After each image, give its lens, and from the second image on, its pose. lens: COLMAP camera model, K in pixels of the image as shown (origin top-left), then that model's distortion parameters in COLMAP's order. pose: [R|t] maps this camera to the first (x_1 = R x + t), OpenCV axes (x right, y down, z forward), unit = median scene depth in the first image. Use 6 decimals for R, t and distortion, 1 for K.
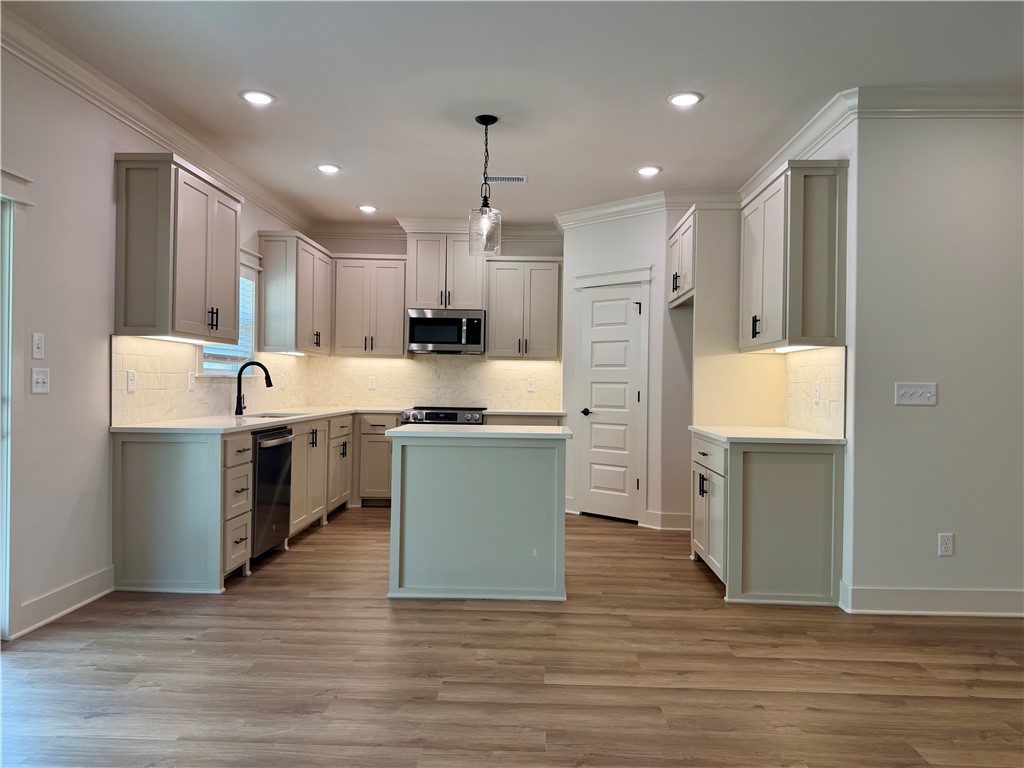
lens RADIAL K [[724.1, 0, 512.0], [0, 724.1, 384.0], [0, 0, 1]] dist [0.081622, -0.091785]
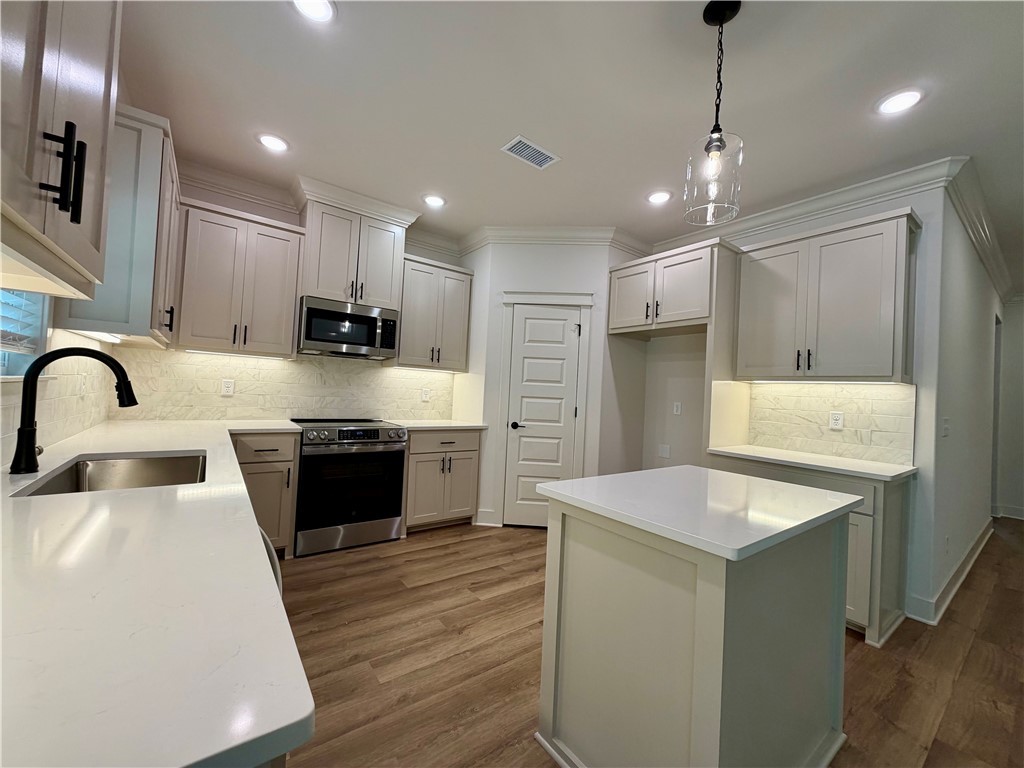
lens RADIAL K [[412.0, 0, 512.0], [0, 412.0, 384.0], [0, 0, 1]] dist [-0.001179, -0.000172]
pose [[0.777467, 0.034688, 0.627966, -0.406609], [-0.037825, 0.999249, -0.008367, -0.022589], [-0.627785, -0.017247, 0.778196, 0.848453]]
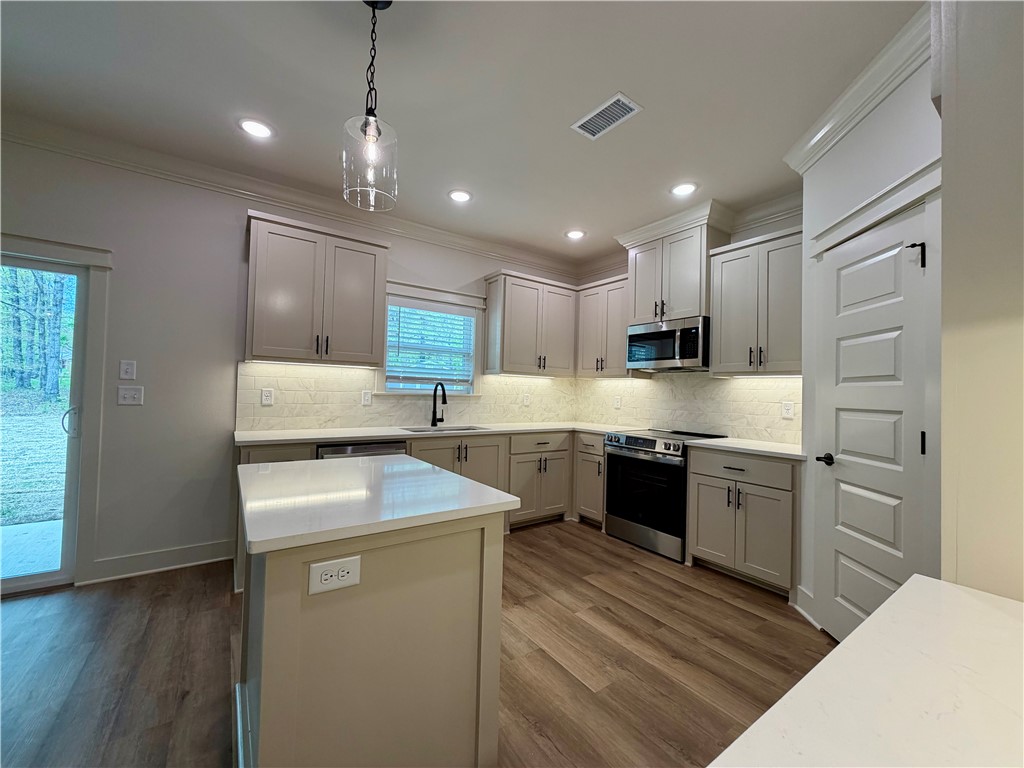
lens RADIAL K [[407.0, 0, 514.9], [0, 407.0, 383.7], [0, 0, 1]] dist [-0.001140, -0.000058]
pose [[0.607286, -0.016135, -0.794319, 0.322467], [-0.017503, 0.999279, -0.033680, -0.010836], [0.794290, 0.034357, 0.606566, 0.915391]]
